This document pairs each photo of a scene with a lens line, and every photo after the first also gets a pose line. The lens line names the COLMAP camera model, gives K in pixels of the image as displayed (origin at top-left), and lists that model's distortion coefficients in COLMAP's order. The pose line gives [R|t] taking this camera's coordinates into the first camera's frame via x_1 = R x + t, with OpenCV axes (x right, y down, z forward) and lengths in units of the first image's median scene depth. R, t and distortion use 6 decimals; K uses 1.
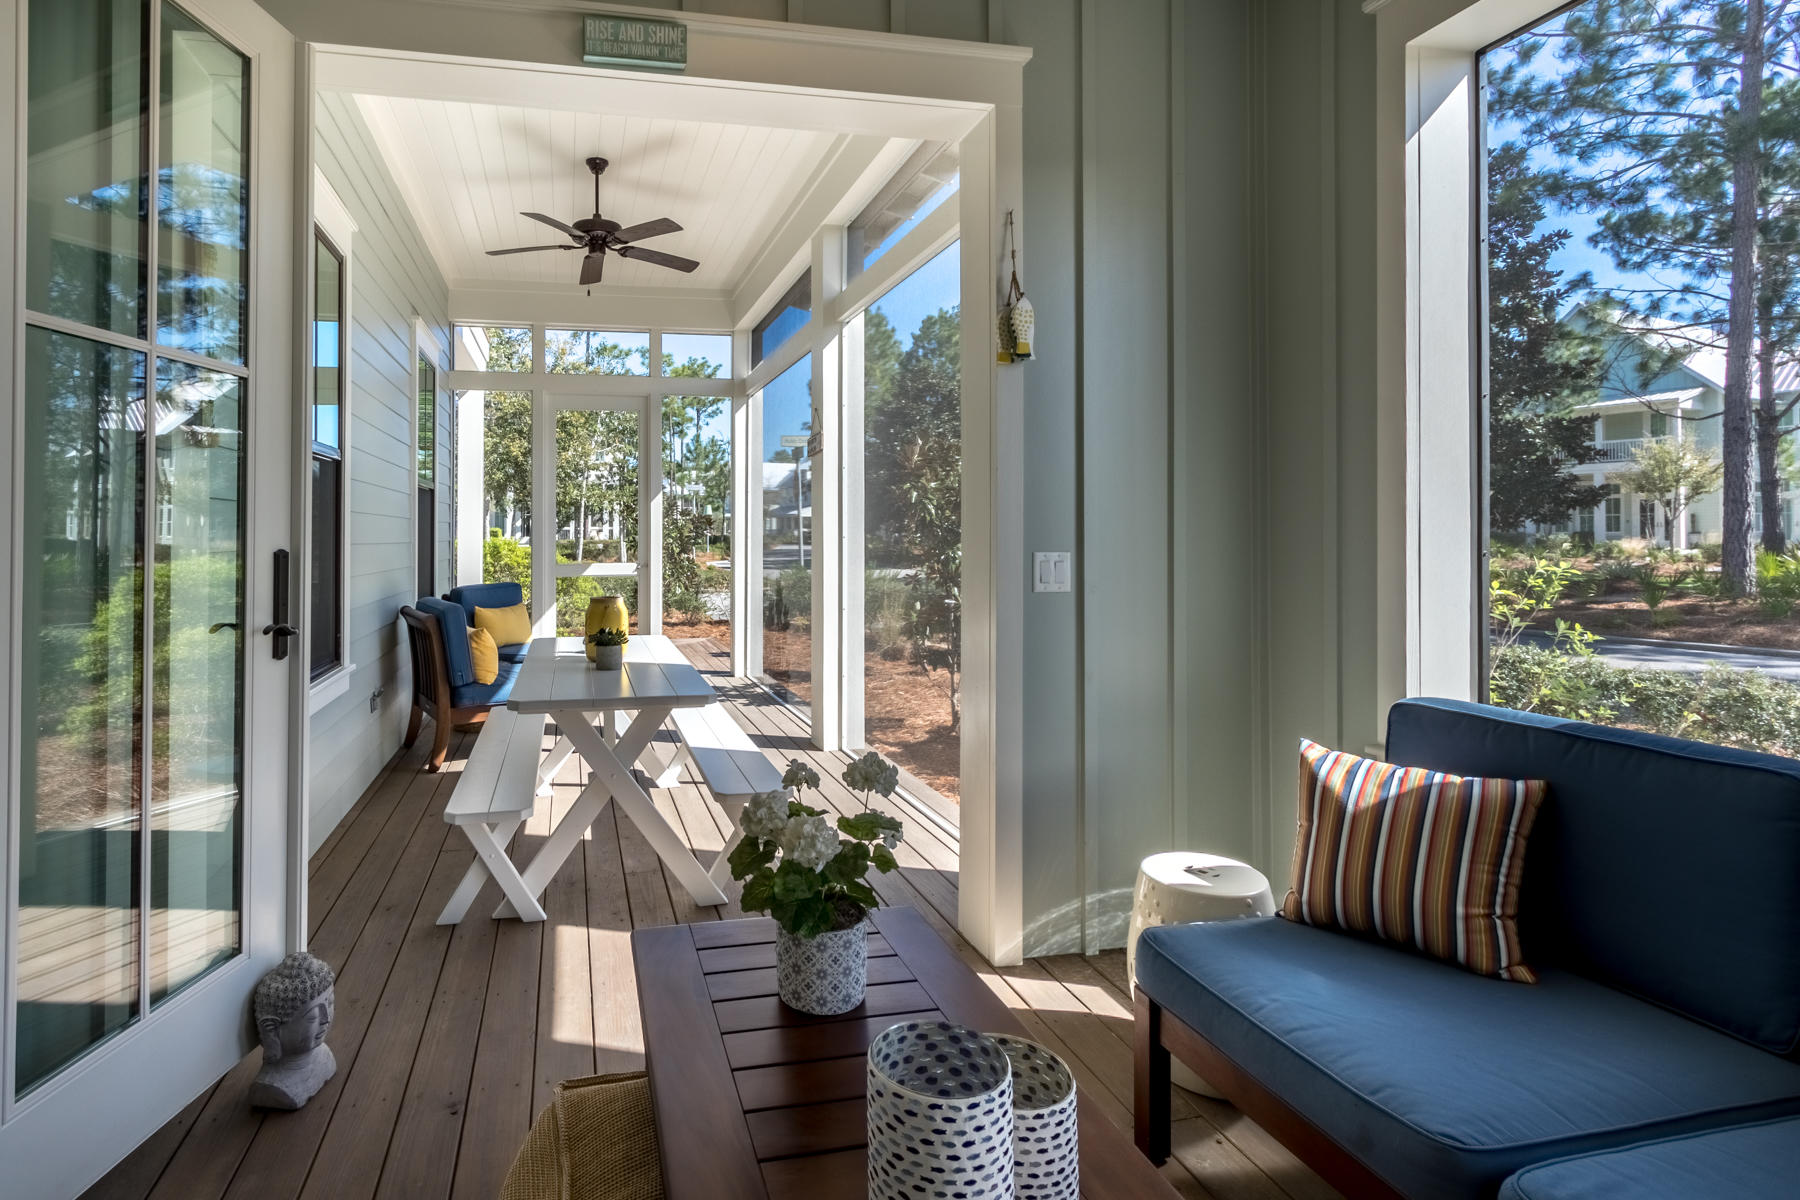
lens RADIAL K [[891.5, 0, 900.3], [0, 891.5, 522.2], [0, 0, 1]] dist [0.004432, 0.000433]
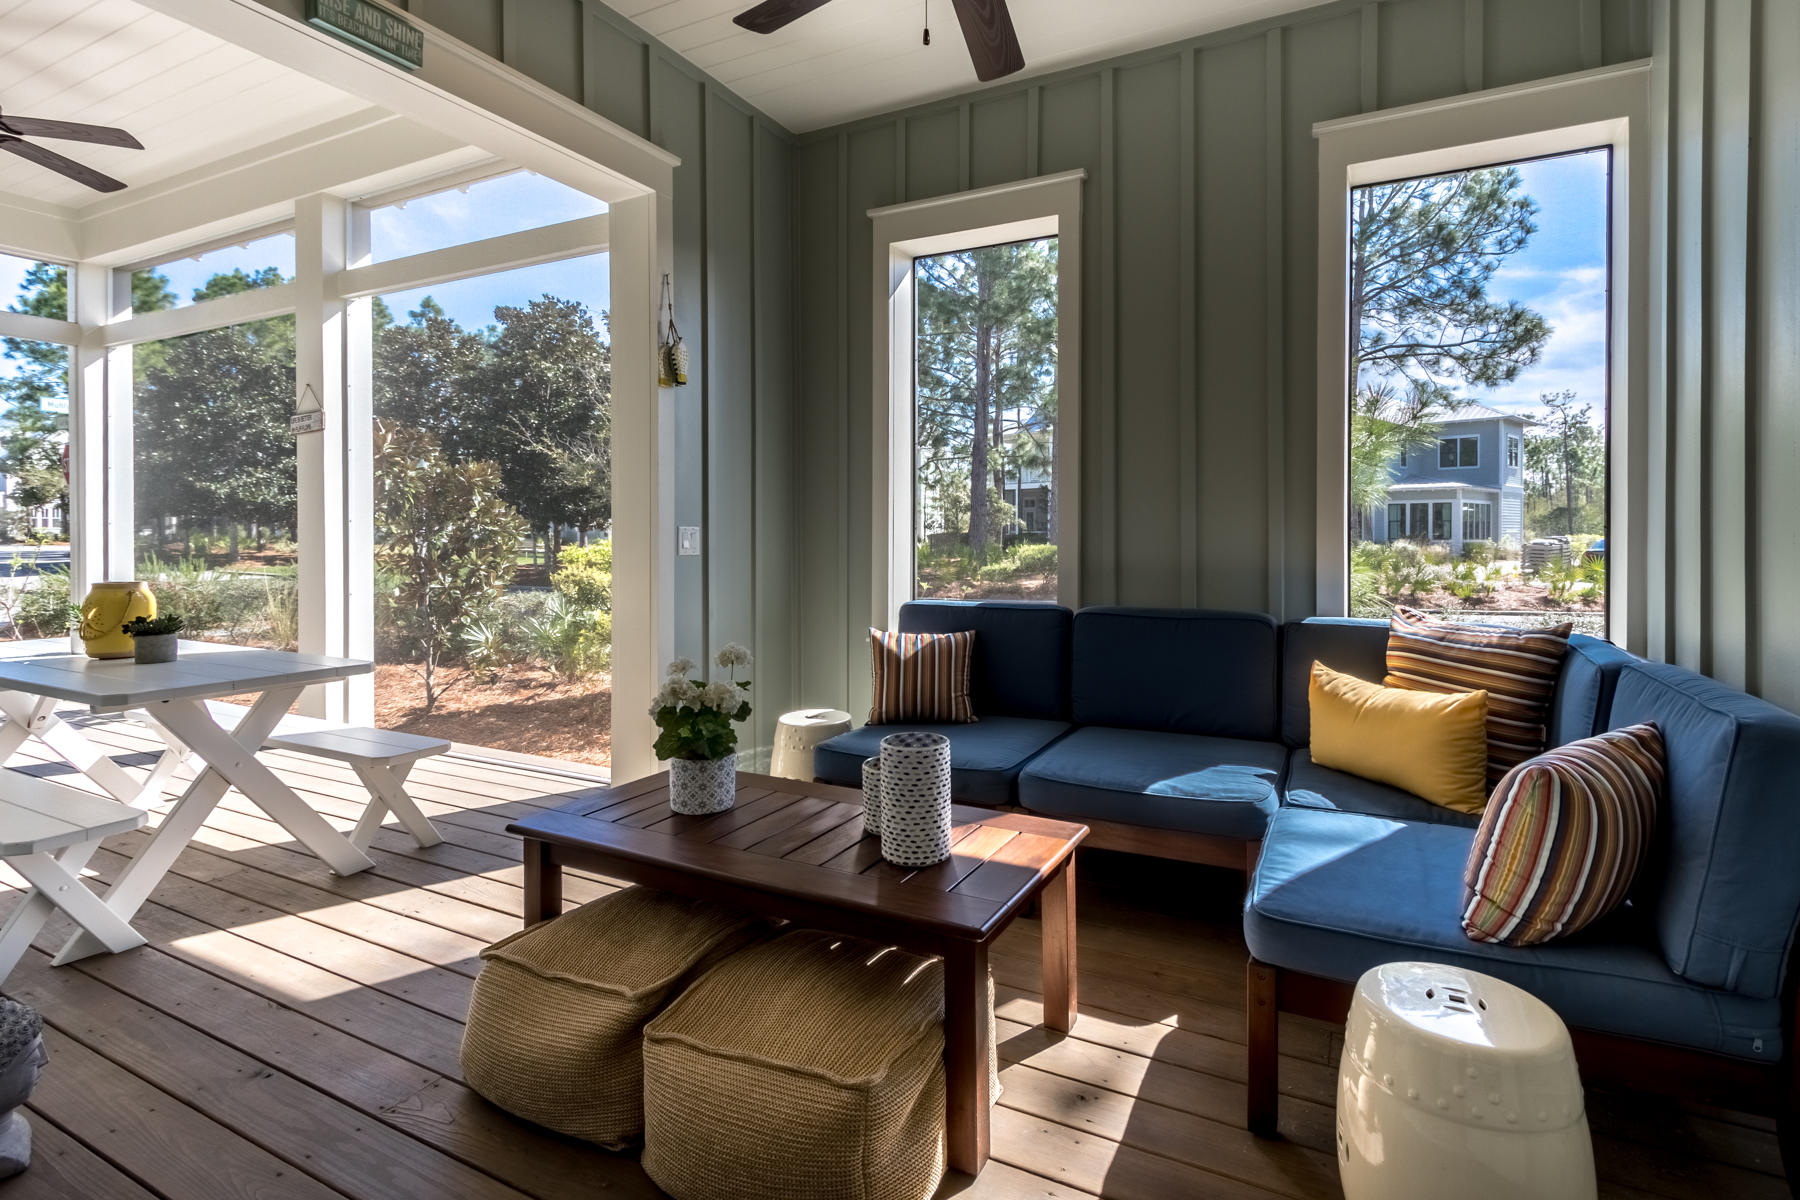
lens RADIAL K [[900.2, 0, 901.1], [0, 900.2, 551.6], [0, 0, 1]] dist [-0.000556, 0.000505]
pose [[0.629950, -0.004517, 0.776622, -0.723420], [-0.008431, 0.999884, 0.012654, 0.052710], [-0.776590, -0.014520, 0.629839, -0.144244]]
